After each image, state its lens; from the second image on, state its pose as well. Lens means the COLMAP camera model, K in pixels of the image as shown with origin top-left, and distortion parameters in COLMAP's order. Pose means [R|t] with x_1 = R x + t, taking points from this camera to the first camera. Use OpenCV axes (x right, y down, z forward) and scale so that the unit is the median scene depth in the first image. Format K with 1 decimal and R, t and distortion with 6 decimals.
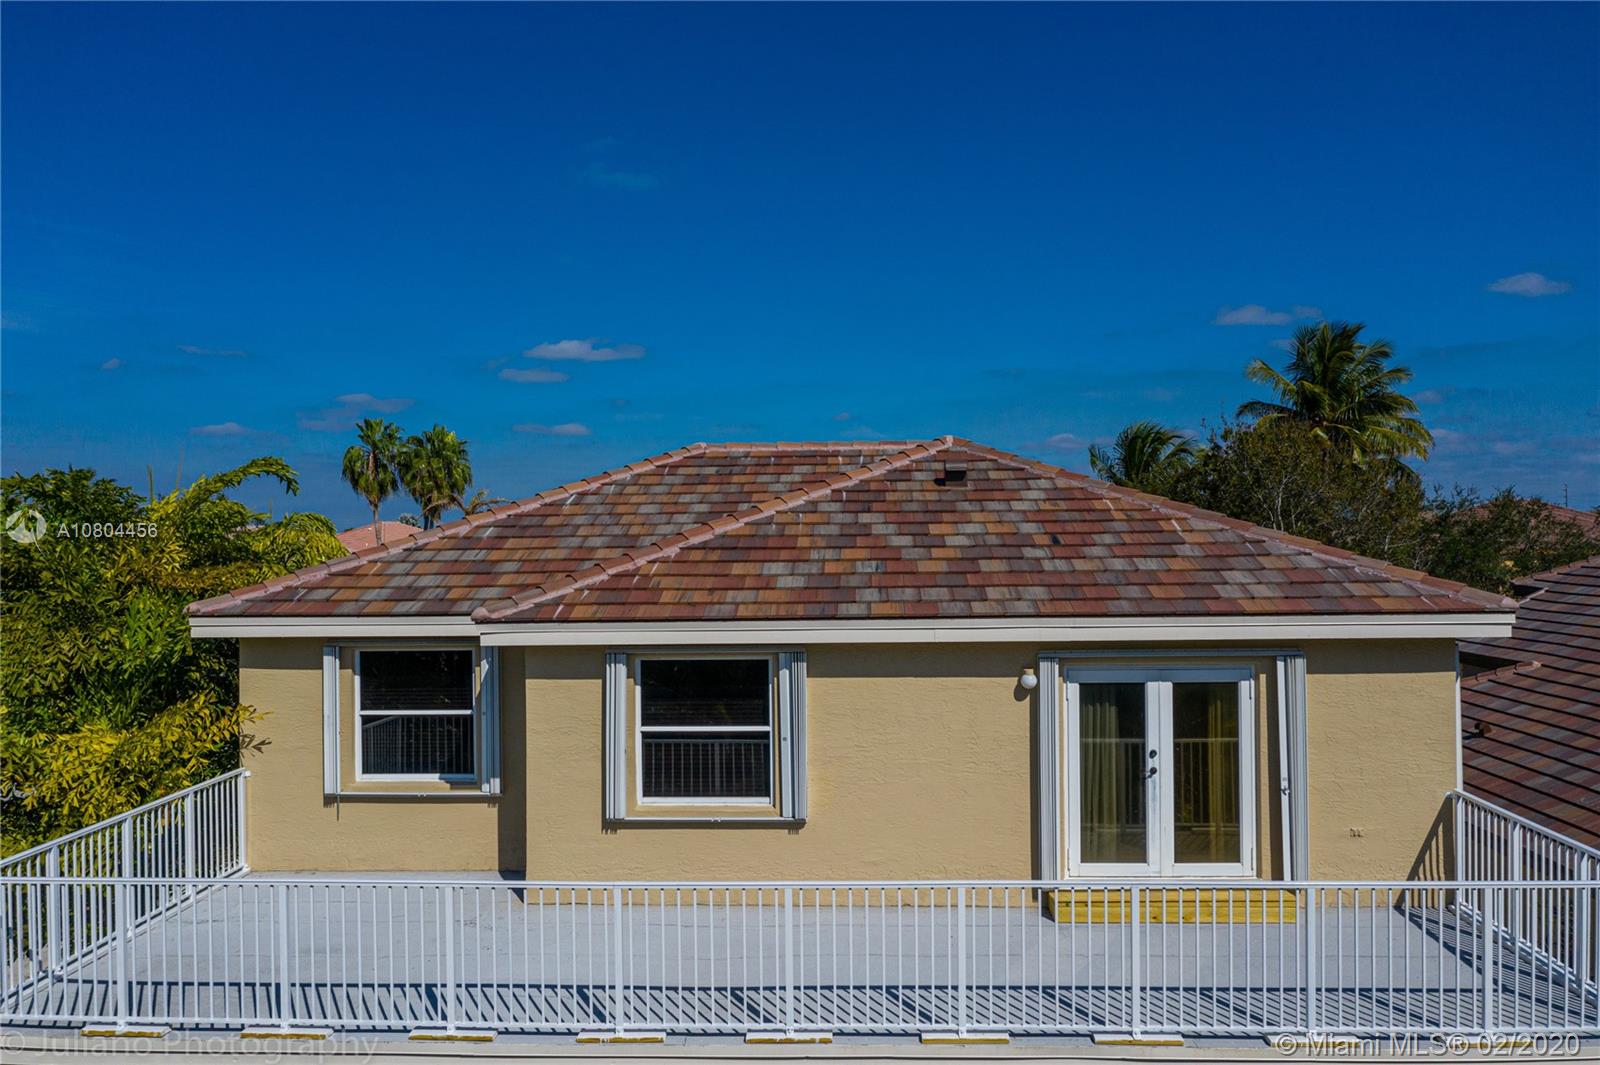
lens RADIAL K [[1269.9, 0, 790.1], [0, 1269.9, 529.8], [0, 0, 1]] dist [-0.025178, 0.029501]
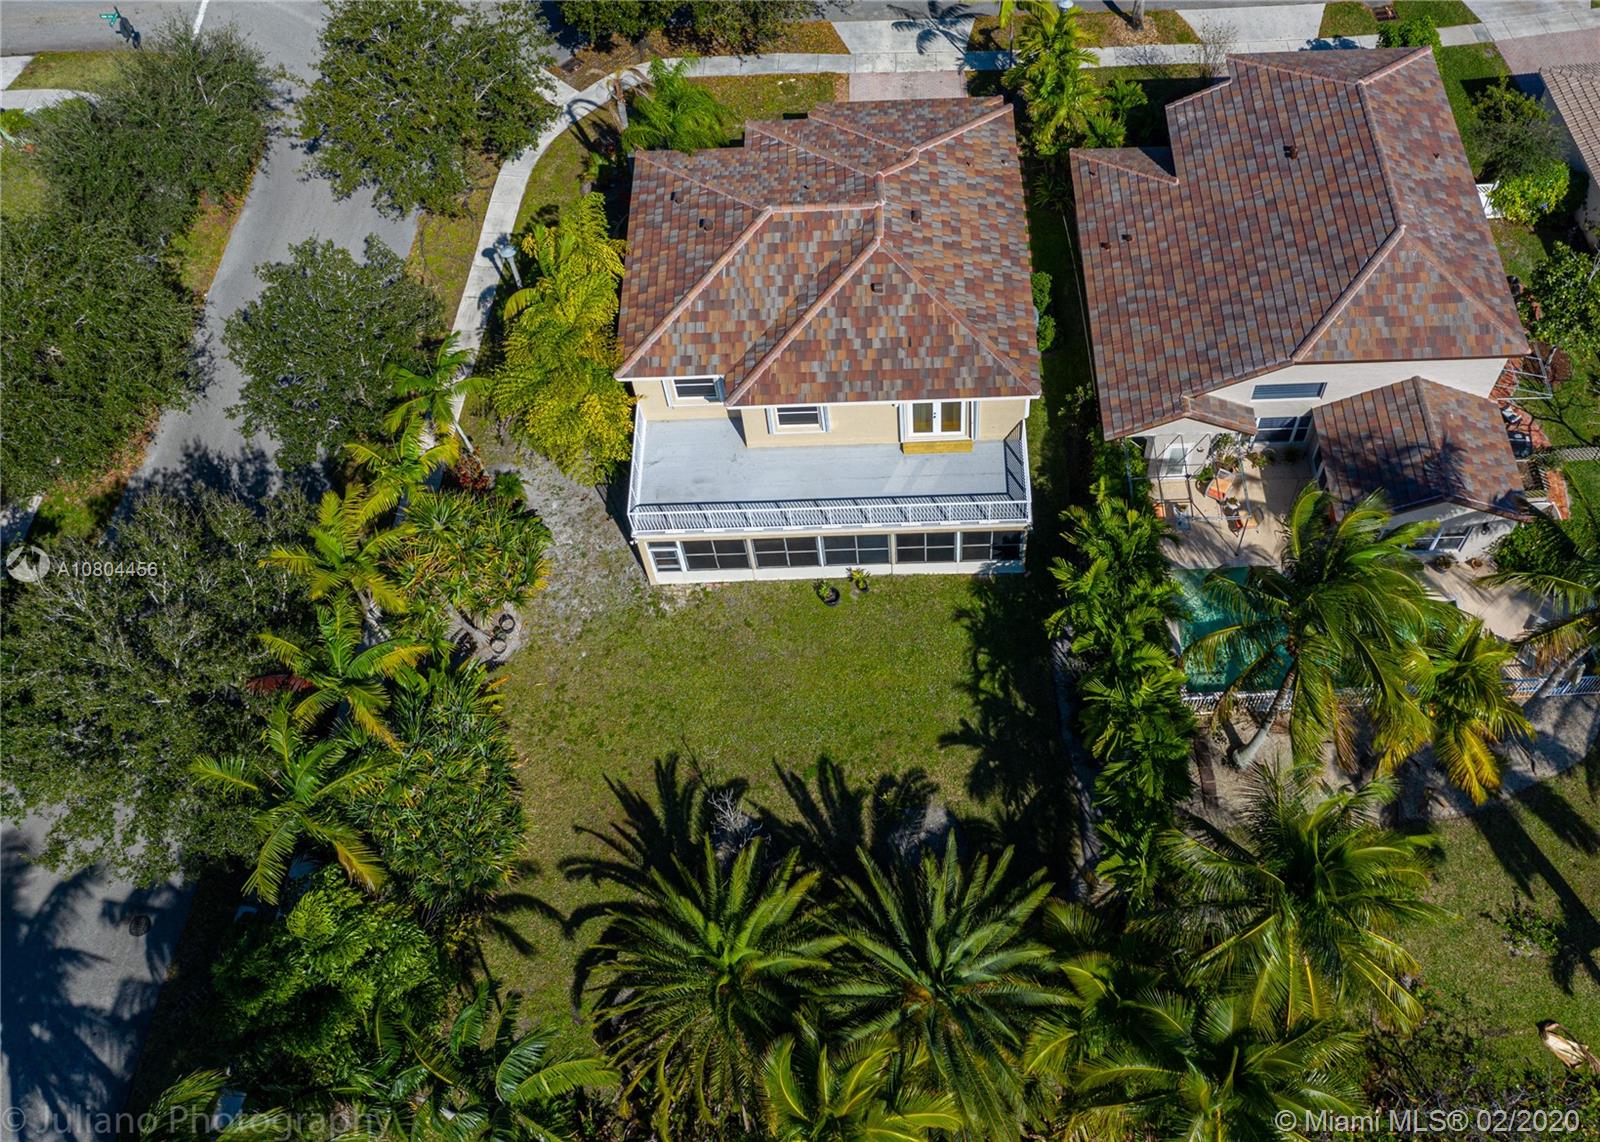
lens RADIAL K [[1505.1, 0, 805.4], [0, 1505.1, 570.5], [0, 0, 1]] dist [0.008605, 0.000000]
pose [[0.996962, -0.069710, -0.034740, 0.058746], [0.065079, 0.500509, 0.863282, -2.977439], [-0.042792, -0.862920, 0.503526, -1.285681]]
